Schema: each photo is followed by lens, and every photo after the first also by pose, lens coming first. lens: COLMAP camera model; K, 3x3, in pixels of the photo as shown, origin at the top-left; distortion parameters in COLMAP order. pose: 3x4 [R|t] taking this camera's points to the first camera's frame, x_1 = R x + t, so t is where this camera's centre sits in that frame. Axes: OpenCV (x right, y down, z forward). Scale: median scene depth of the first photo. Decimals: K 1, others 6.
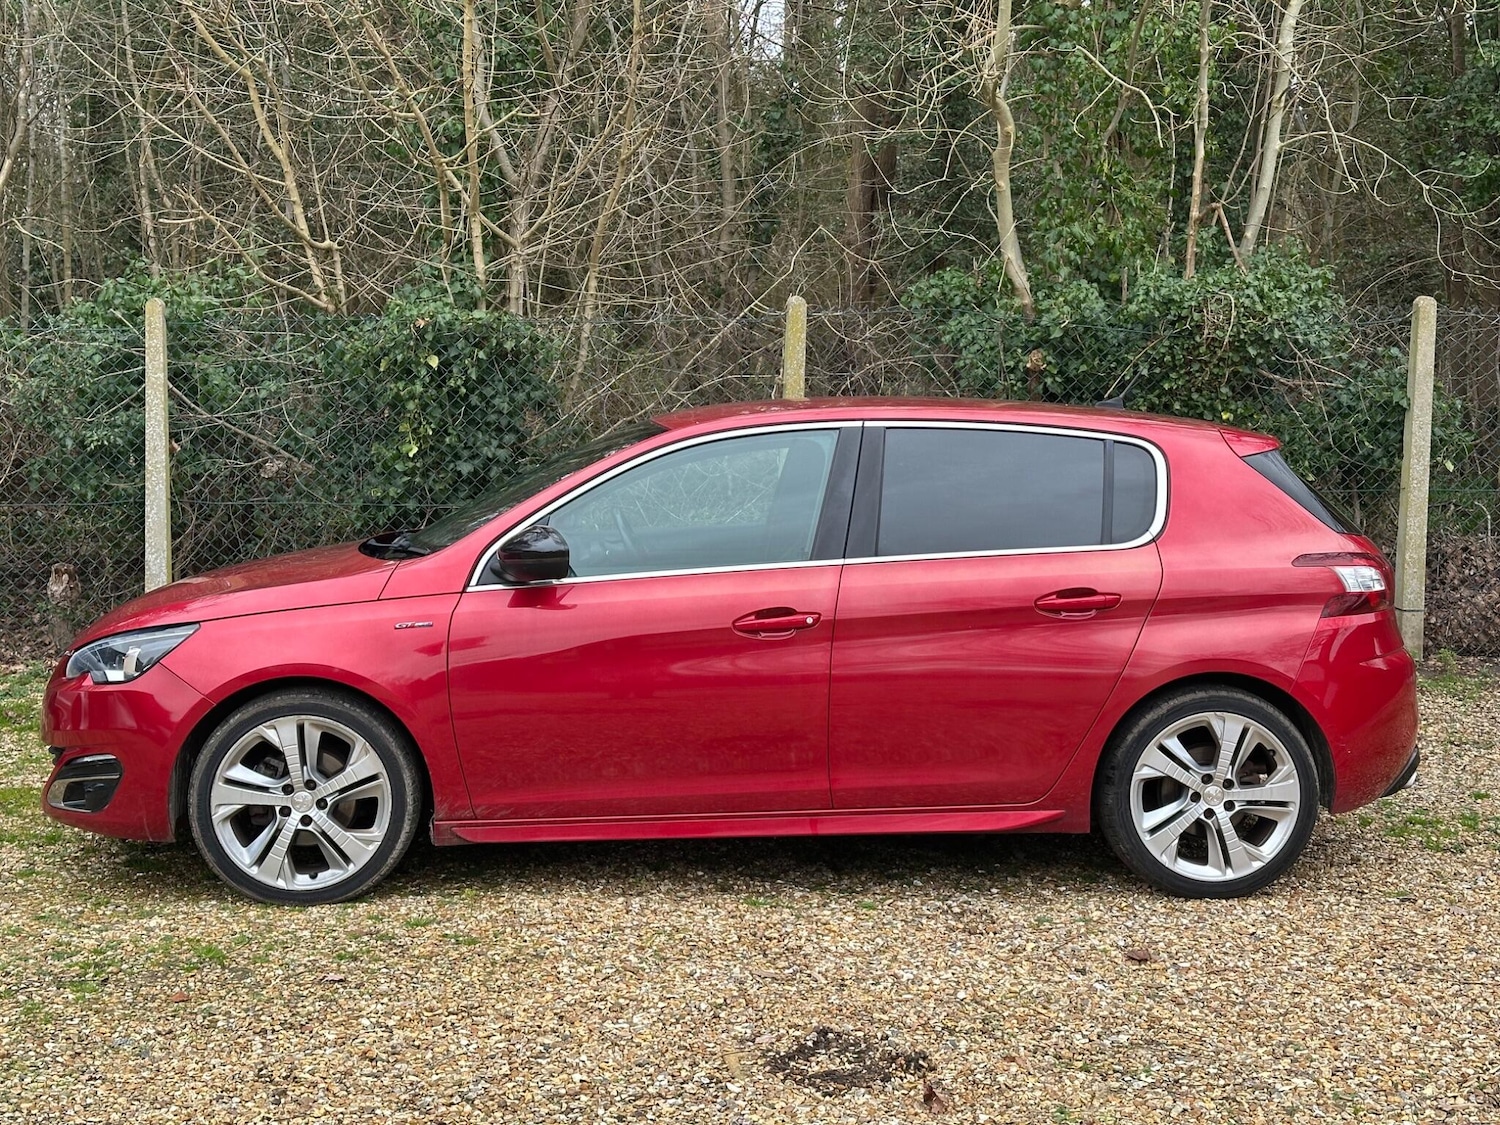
lens RADIAL K [[2024.5, 0, 747.0], [0, 2024.5, 568.9], [0, 0, 1]] dist [0.110065, 0.000000]
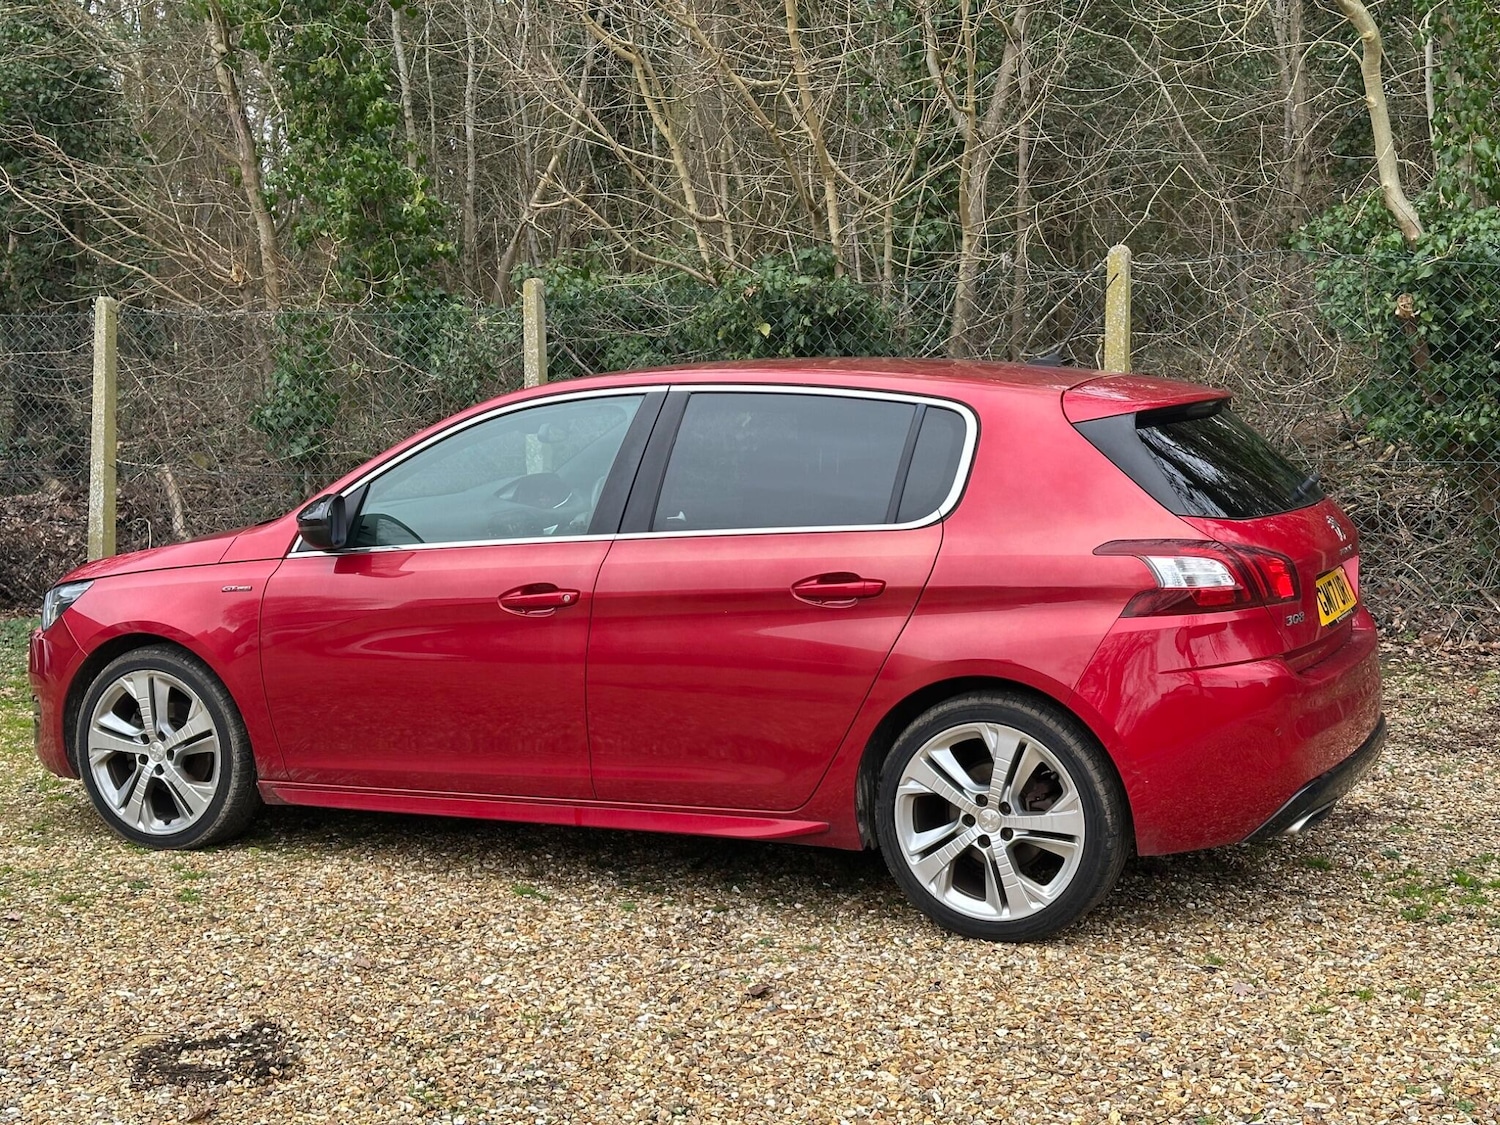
lens RADIAL K [[2023.9, 0, 760.5], [0, 2023.9, 565.7], [0, 0, 1]] dist [0.113644, 0.000000]
pose [[0.878338, 0.028725, -0.477177, 0.548014], [-0.021797, 0.999561, 0.020050, -0.010330], [0.477543, -0.007209, 0.878579, 0.209241]]
